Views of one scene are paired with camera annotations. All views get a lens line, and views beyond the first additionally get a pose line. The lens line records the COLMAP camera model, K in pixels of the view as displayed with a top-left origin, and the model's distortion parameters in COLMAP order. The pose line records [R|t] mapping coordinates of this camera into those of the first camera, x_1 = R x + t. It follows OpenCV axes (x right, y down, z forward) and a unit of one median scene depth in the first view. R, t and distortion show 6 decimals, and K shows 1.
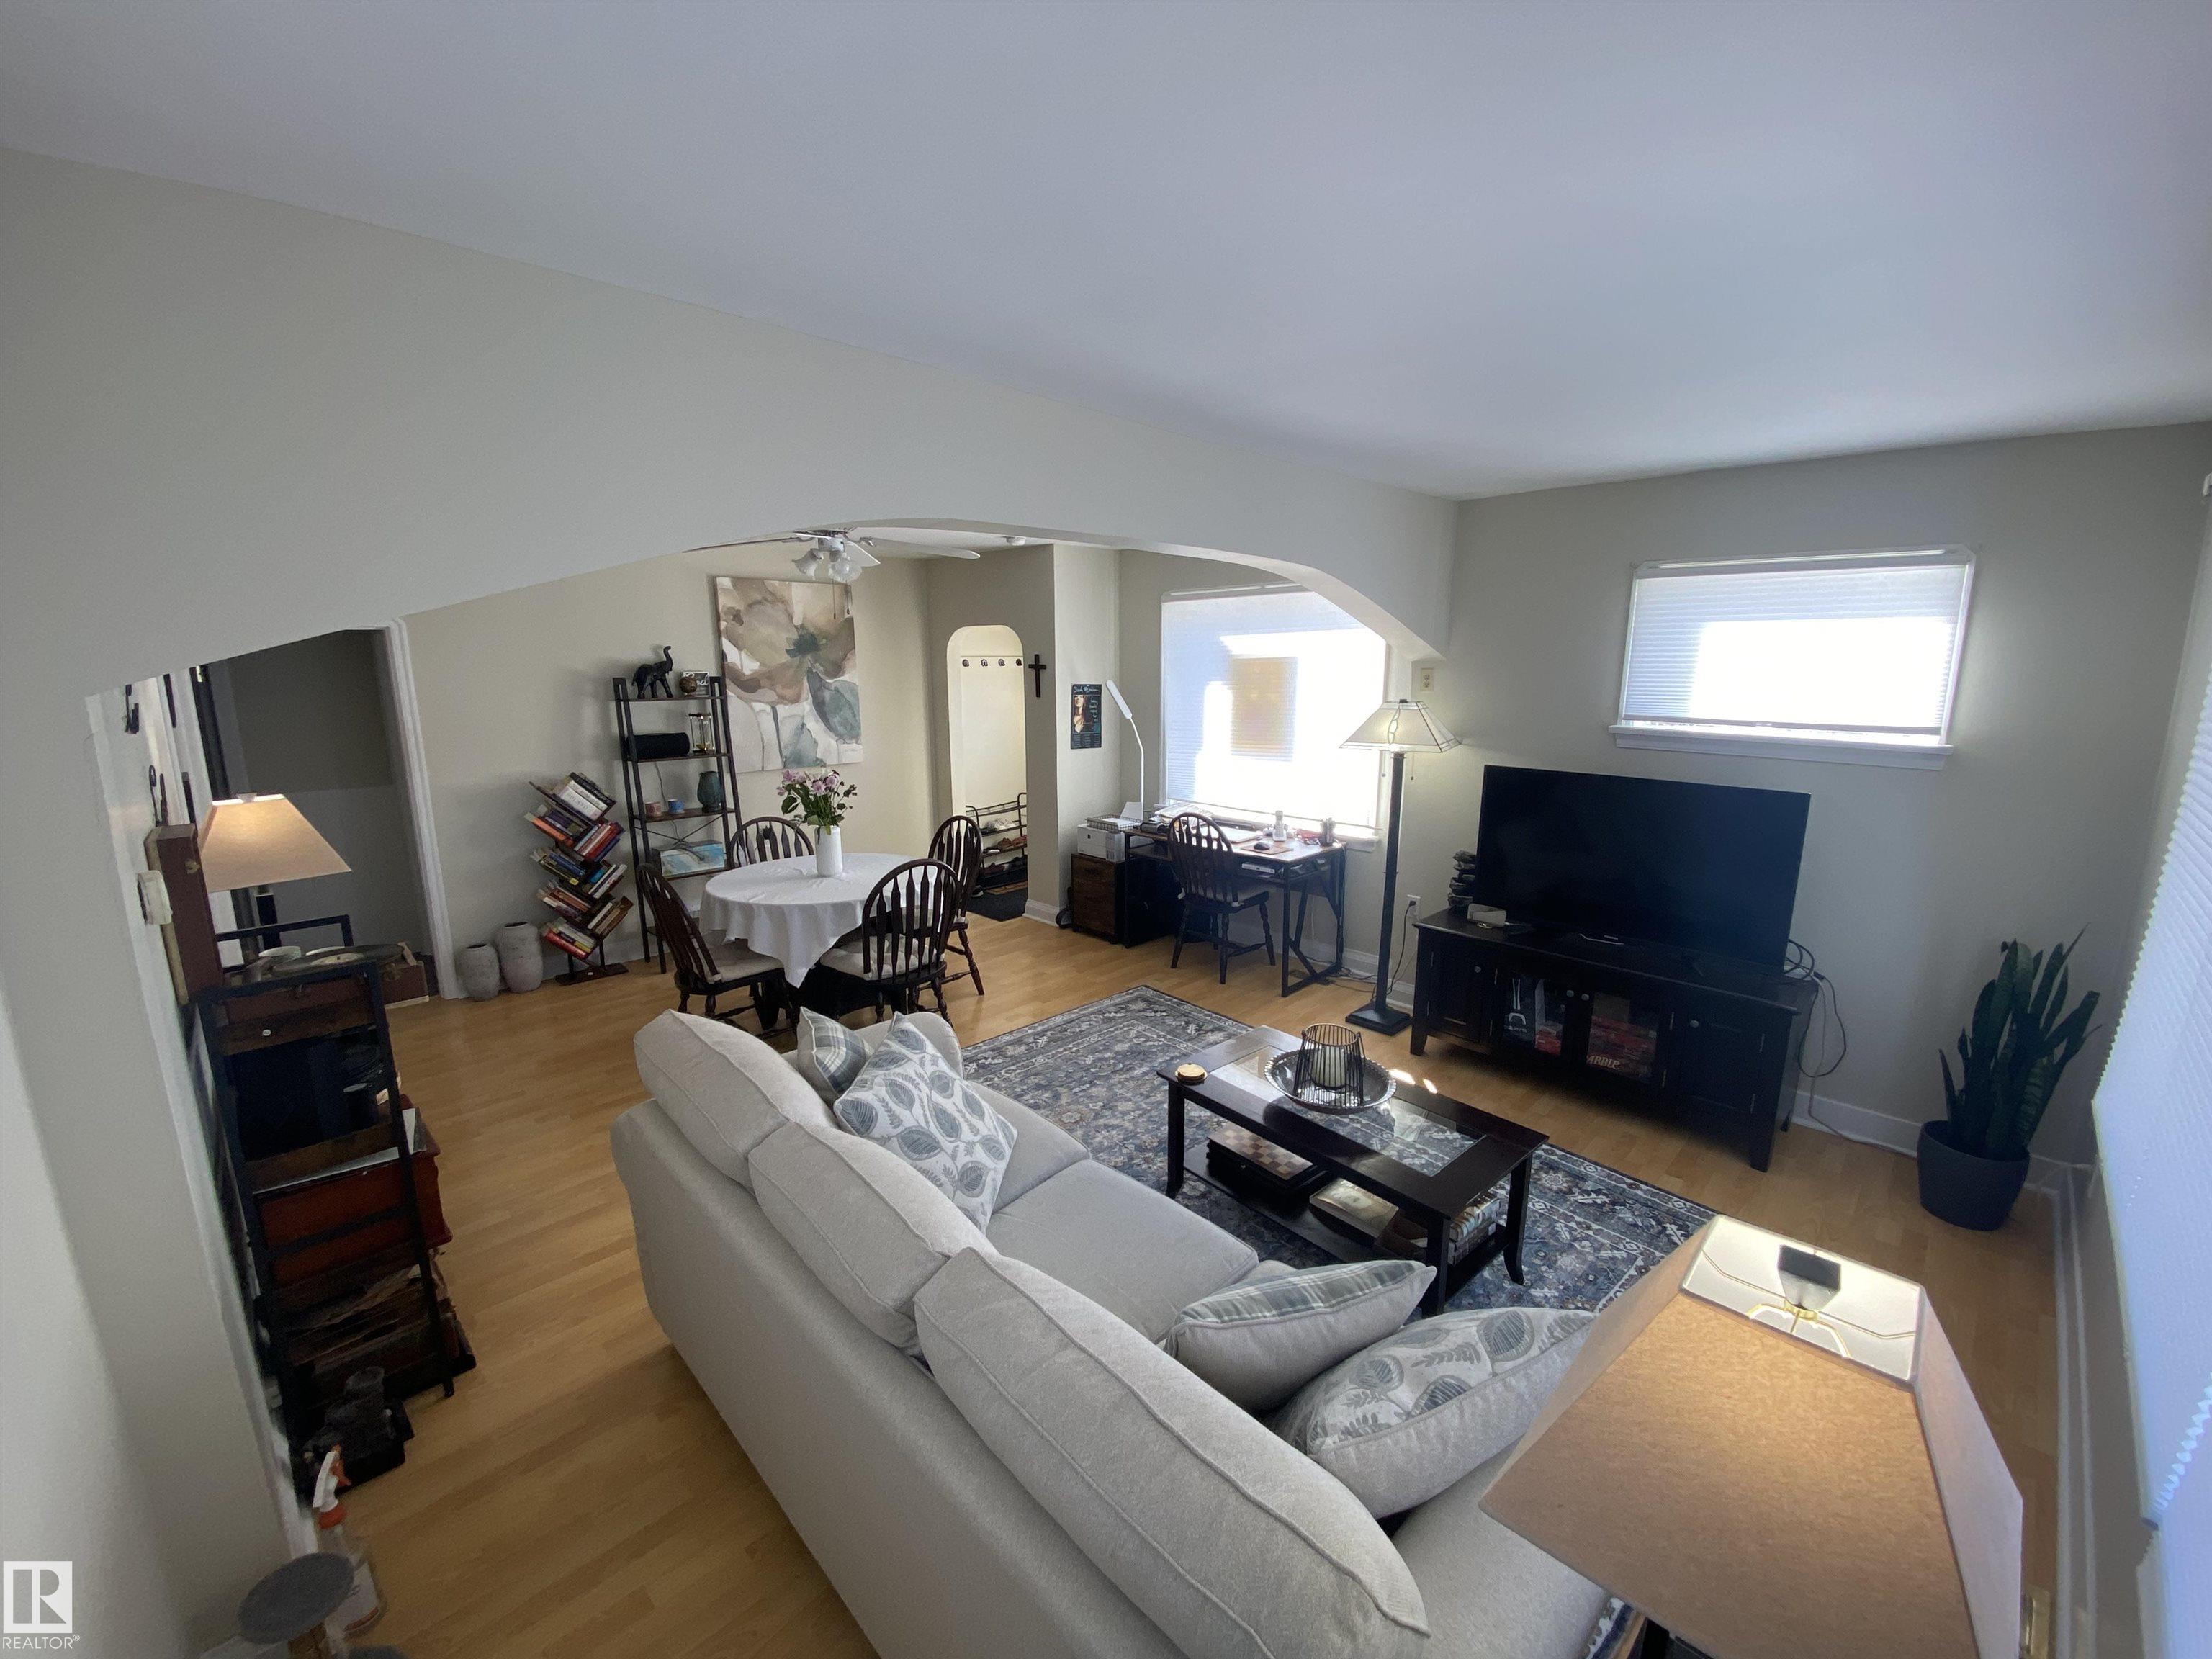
lens RADIAL K [[888.1, 0, 1099.1], [0, 888.1, 841.0], [0, 0, 1]] dist [0.031806, -0.032989]
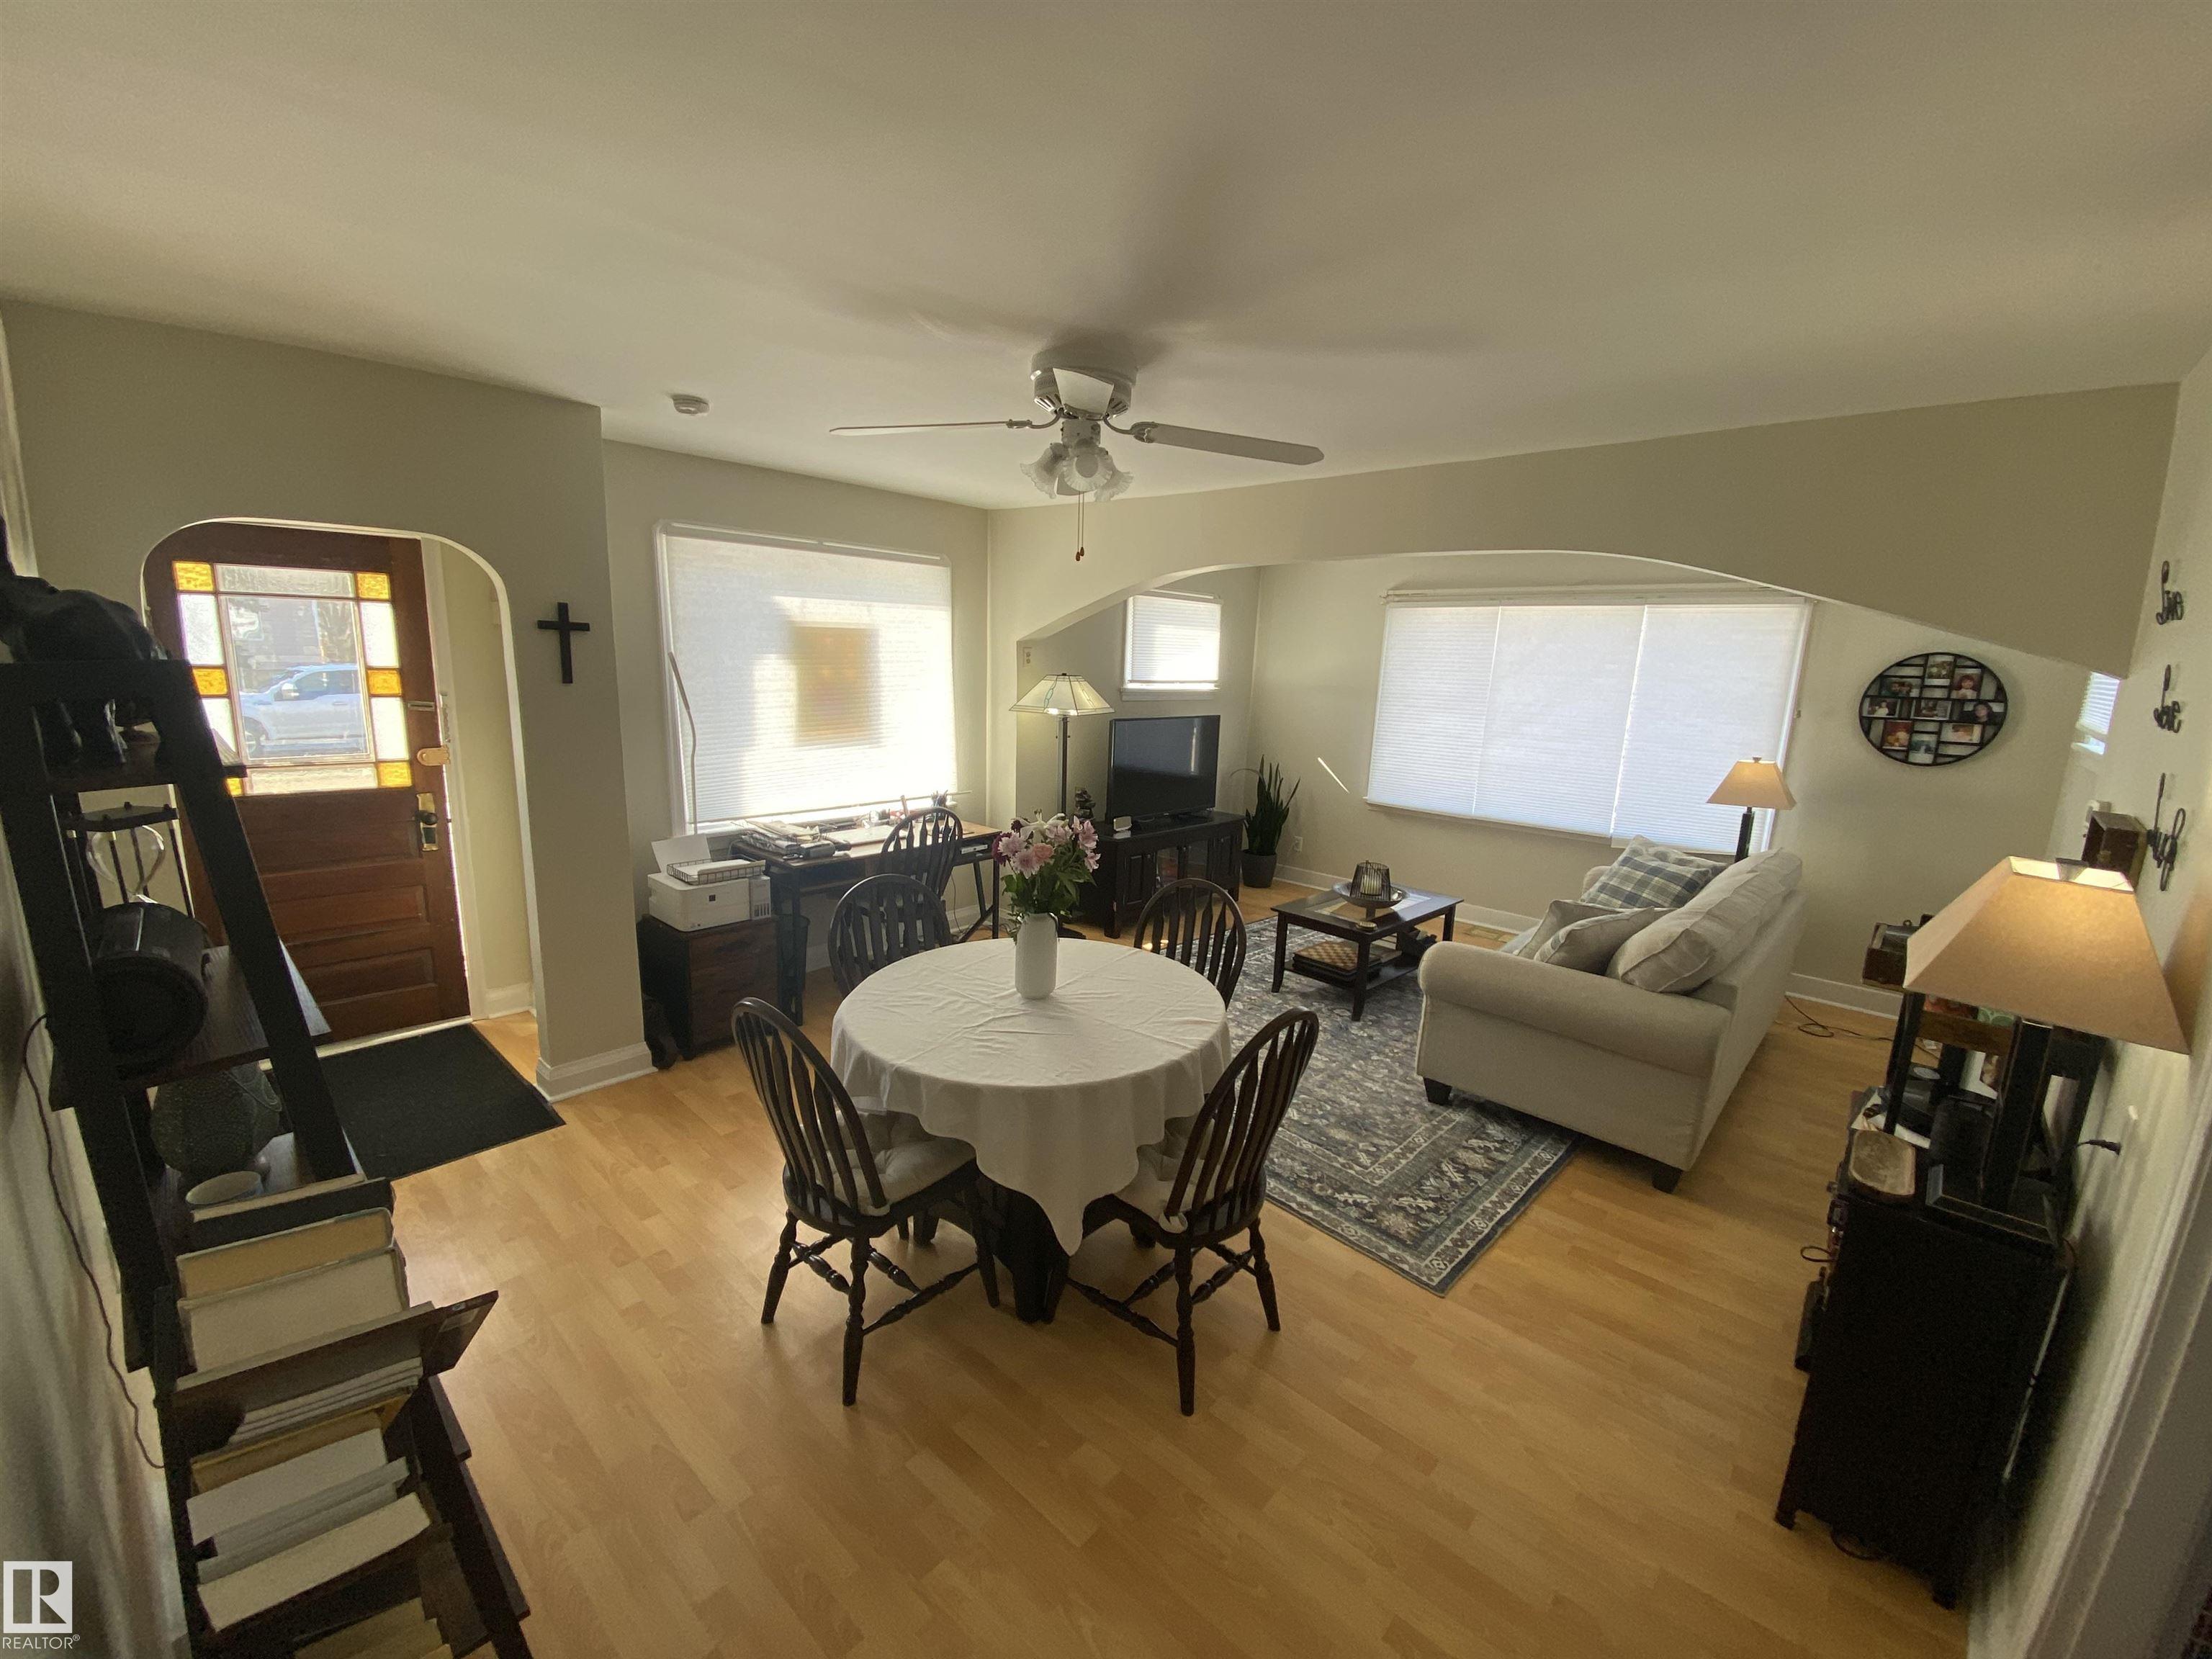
lens RADIAL K [[897.5, 0, 1106.0], [0, 897.5, 829.5], [0, 0, 1]] dist [0.003114, -0.014601]
pose [[-0.051319, -0.191632, 0.980124, -0.735792], [0.164847, 0.966330, 0.197567, -0.150332], [-0.984983, 0.171709, -0.018001, 0.816481]]
